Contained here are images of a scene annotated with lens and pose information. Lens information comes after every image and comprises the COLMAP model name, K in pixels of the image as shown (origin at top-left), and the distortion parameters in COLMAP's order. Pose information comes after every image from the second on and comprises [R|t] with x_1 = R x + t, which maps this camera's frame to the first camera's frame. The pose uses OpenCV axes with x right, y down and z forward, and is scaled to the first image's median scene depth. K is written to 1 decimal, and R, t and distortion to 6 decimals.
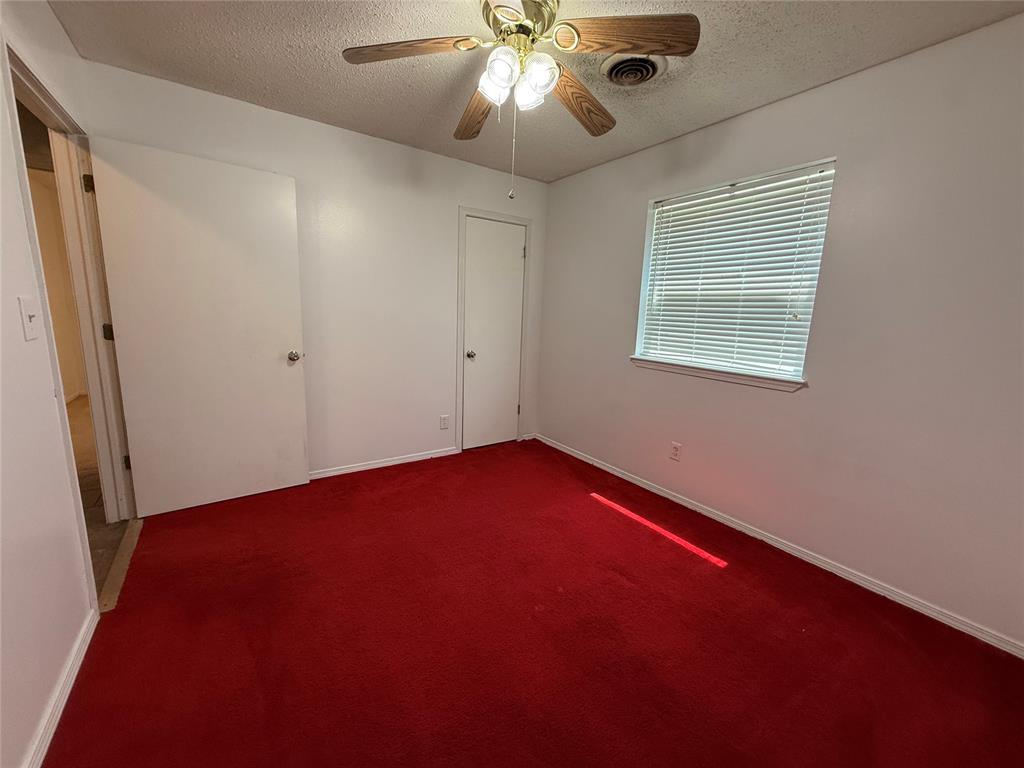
lens RADIAL K [[408.7, 0, 508.4], [0, 408.7, 382.7], [0, 0, 1]] dist [-0.001512, 0.000211]
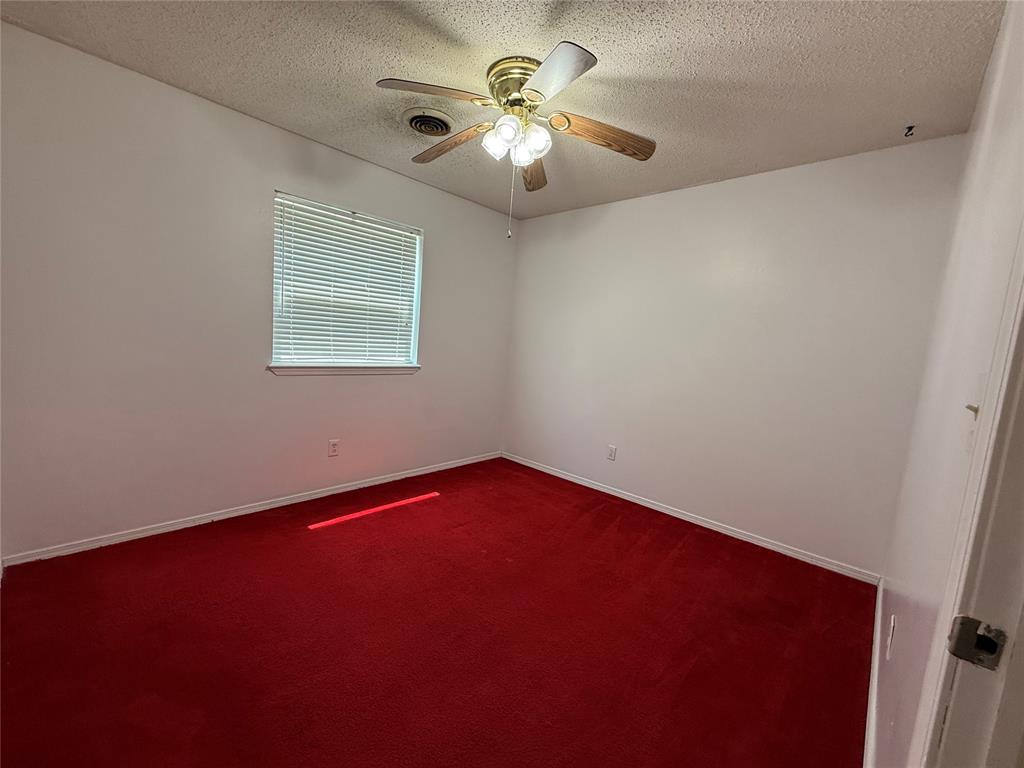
lens RADIAL K [[408.7, 0, 508.0], [0, 408.7, 382.3], [0, 0, 1]] dist [-0.001512, 0.000211]
pose [[-0.204469, -0.159564, 0.965780, -0.720999], [0.088891, 0.979522, 0.180654, -0.159308], [-0.974829, 0.122787, -0.186098, 0.777905]]
